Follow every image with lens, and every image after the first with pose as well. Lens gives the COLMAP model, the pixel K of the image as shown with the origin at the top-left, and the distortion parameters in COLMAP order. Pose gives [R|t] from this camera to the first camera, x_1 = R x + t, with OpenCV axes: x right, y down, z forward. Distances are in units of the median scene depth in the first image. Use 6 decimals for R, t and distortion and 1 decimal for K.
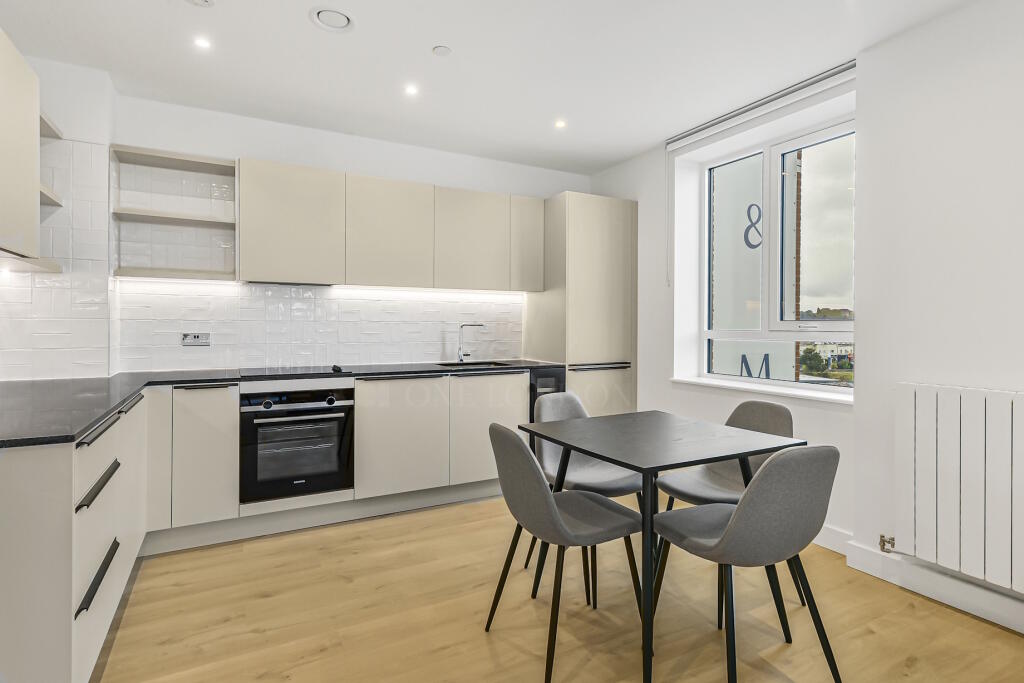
lens RADIAL K [[525.5, 0, 512.2], [0, 525.5, 324.0], [0, 0, 1]] dist [-0.000488, 0.000028]
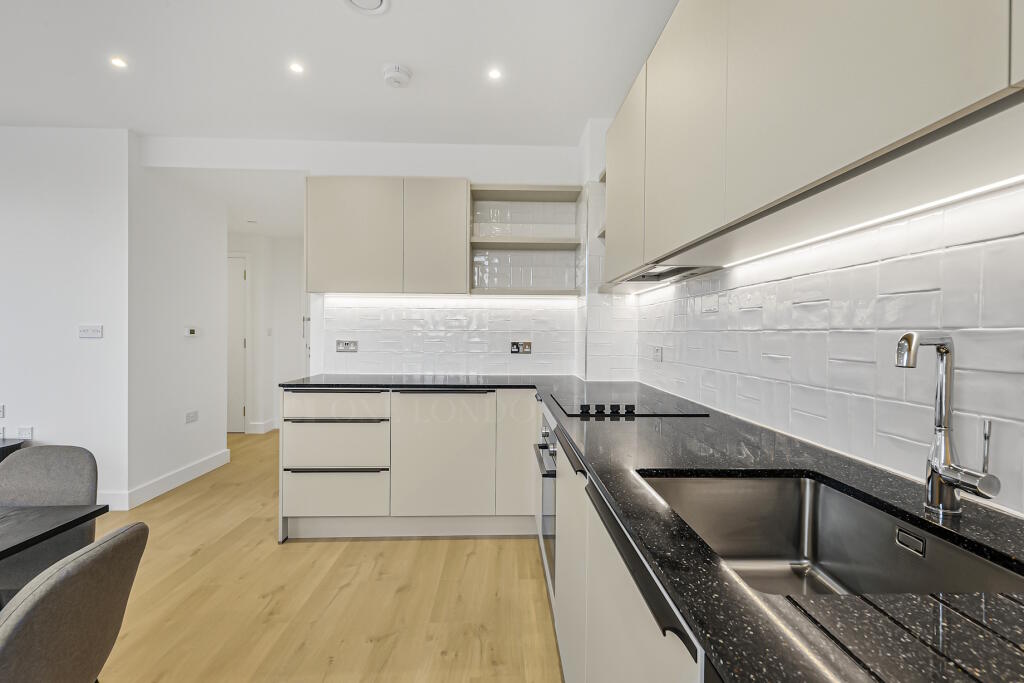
lens RADIAL K [[467.2, 0, 519.6], [0, 467.2, 336.2], [0, 0, 1]] dist [0.004156, 0.000246]
pose [[-0.440491, -0.000829, -0.897757, 0.206254], [-0.009408, 0.999949, 0.003693, 0.001276], [0.897708, 0.010073, -0.440476, 1.230509]]
